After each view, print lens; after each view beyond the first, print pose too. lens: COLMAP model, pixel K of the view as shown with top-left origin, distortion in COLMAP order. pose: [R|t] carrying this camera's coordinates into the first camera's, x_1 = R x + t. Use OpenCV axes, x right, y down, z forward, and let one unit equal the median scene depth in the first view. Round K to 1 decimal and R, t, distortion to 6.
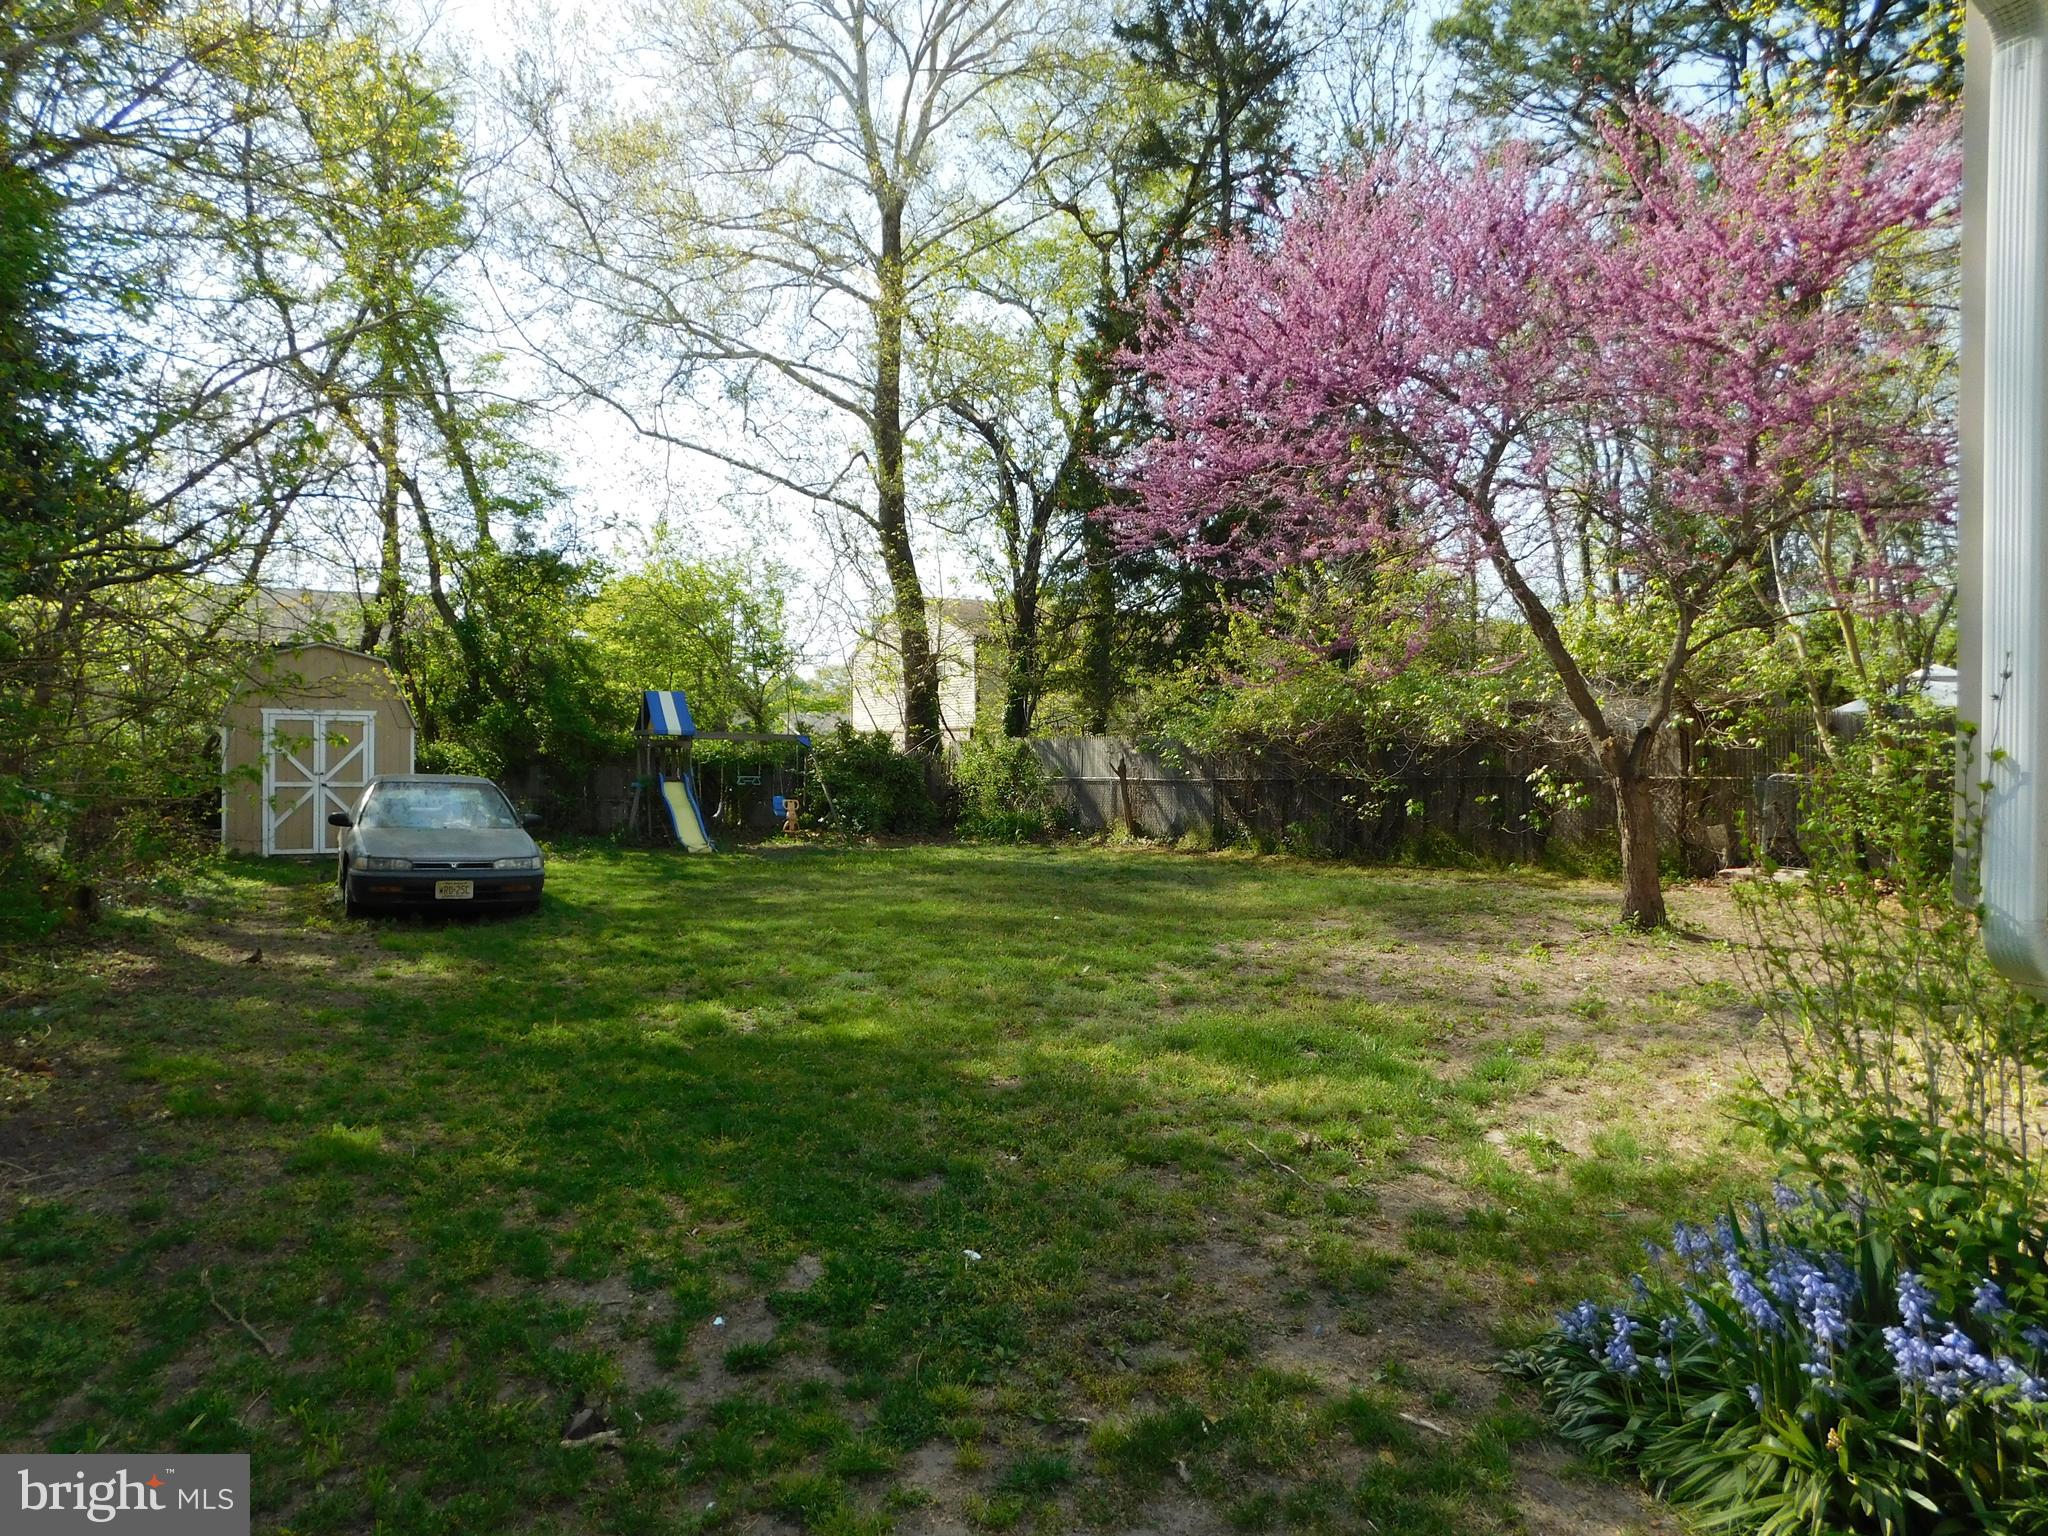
lens RADIAL K [[1397.0, 0, 1024.0], [0, 1397.0, 768.0], [0, 0, 1]] dist [-0.030450, 0.056010]
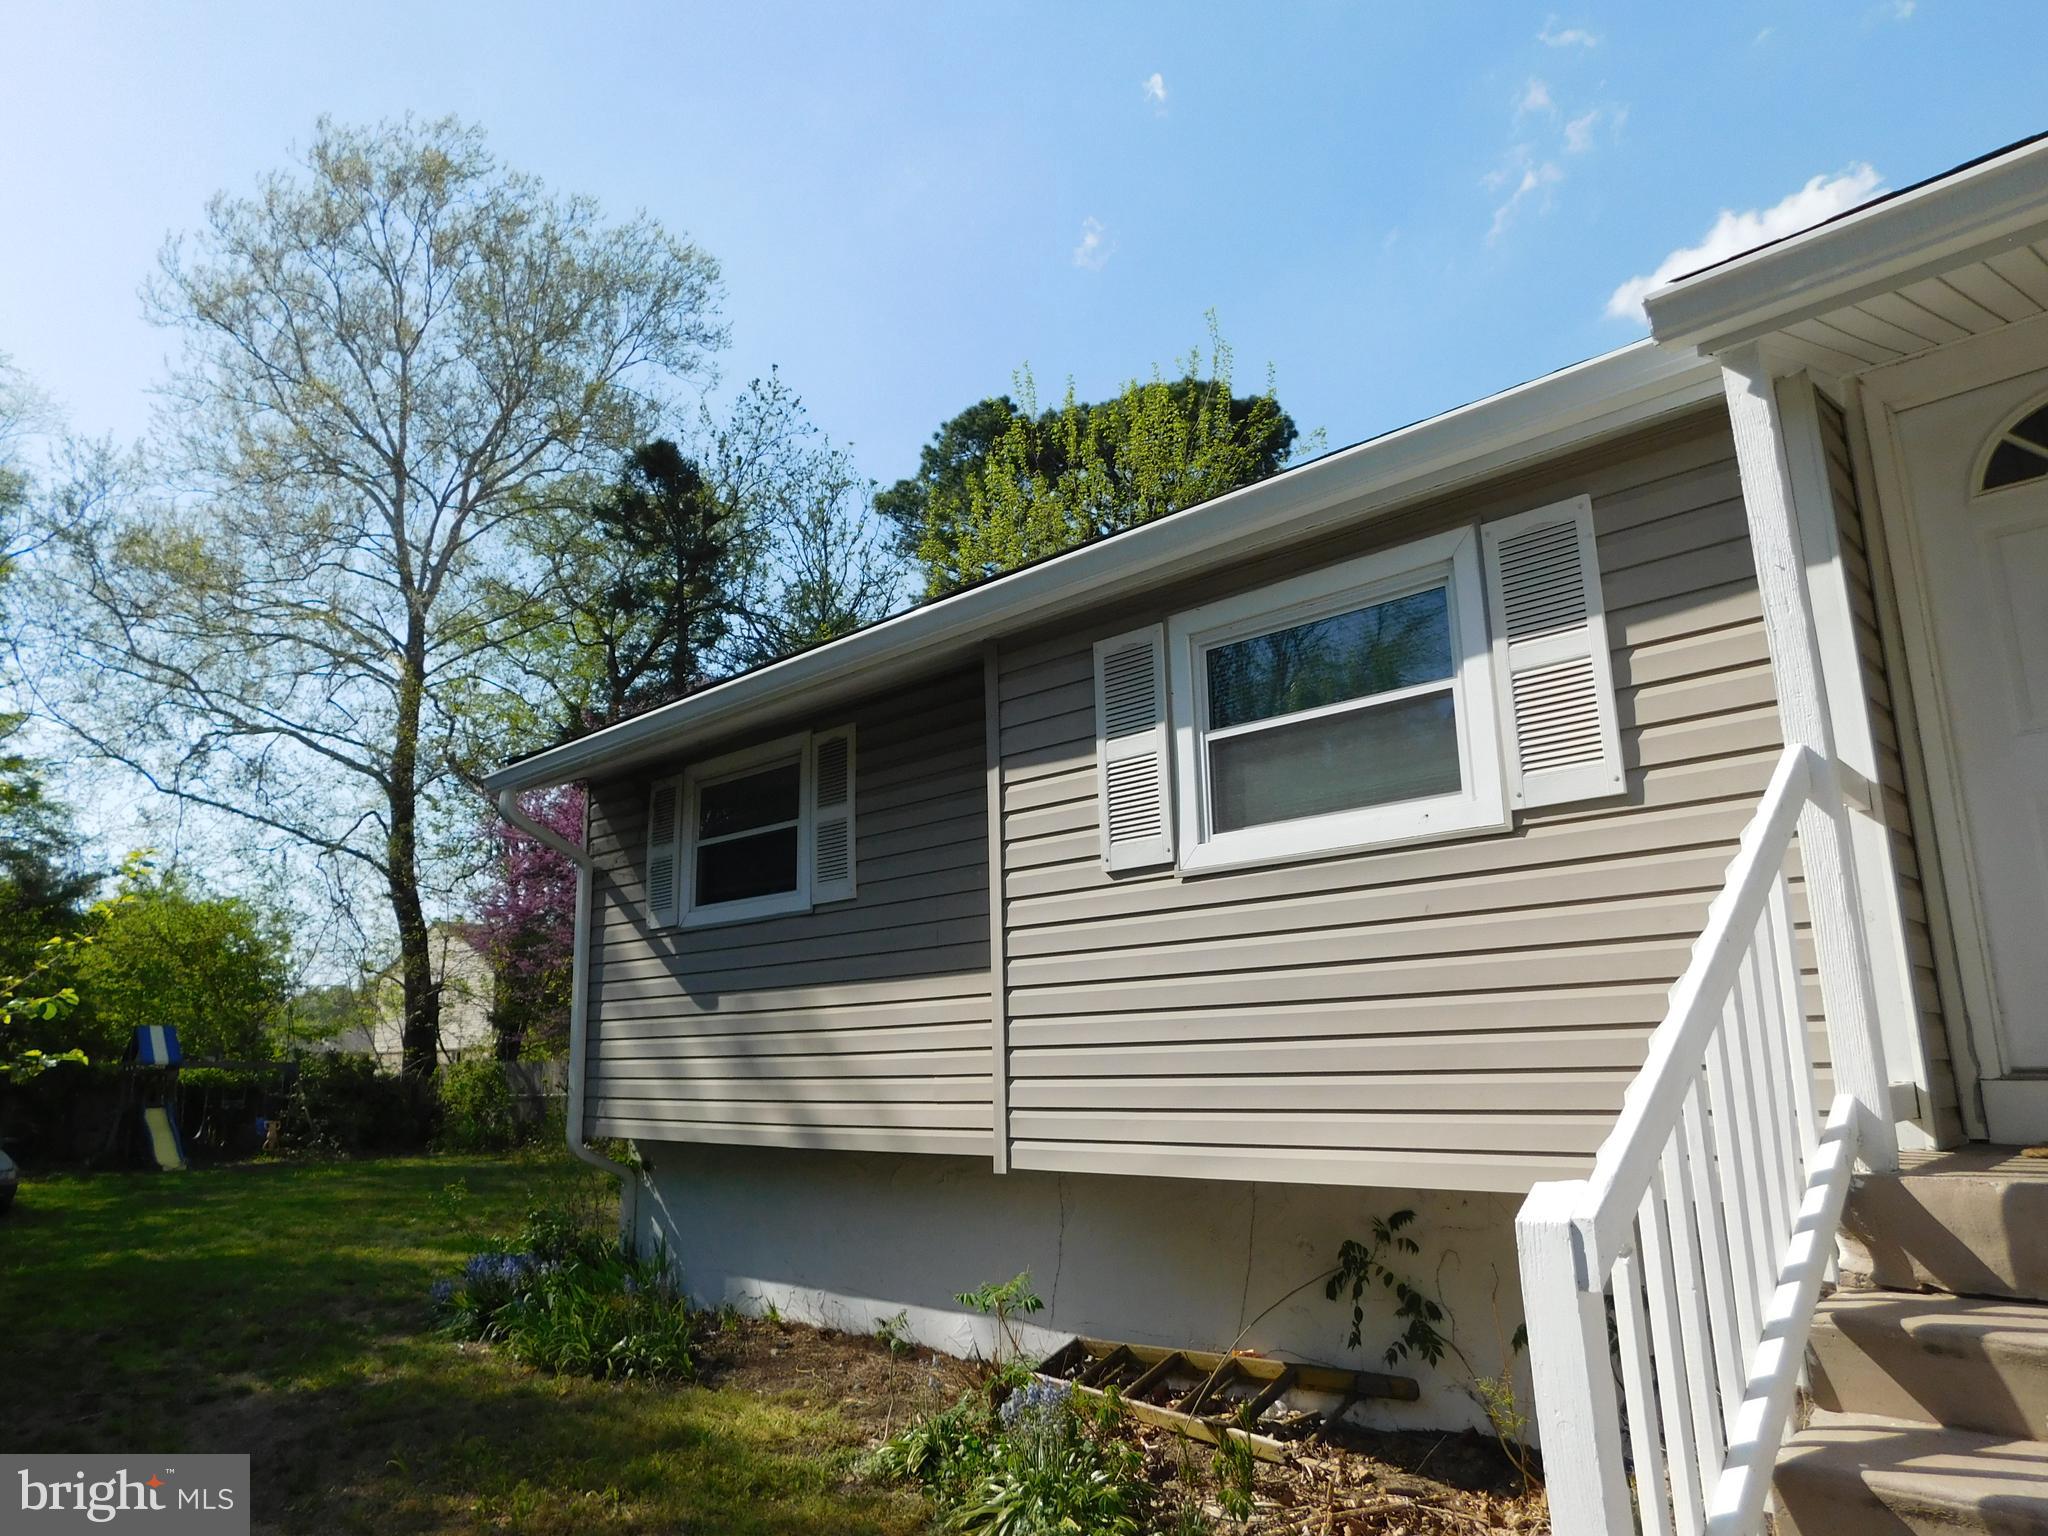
lens RADIAL K [[1371.3, 0, 1026.8], [0, 1371.3, 765.1], [0, 0, 1]] dist [-0.065643, 0.055789]
pose [[0.954204, 0.038932, 0.296613, 0.068299], [0.028463, 0.975184, -0.219561, -0.000907], [-0.297800, 0.217948, 0.929416, -0.217769]]
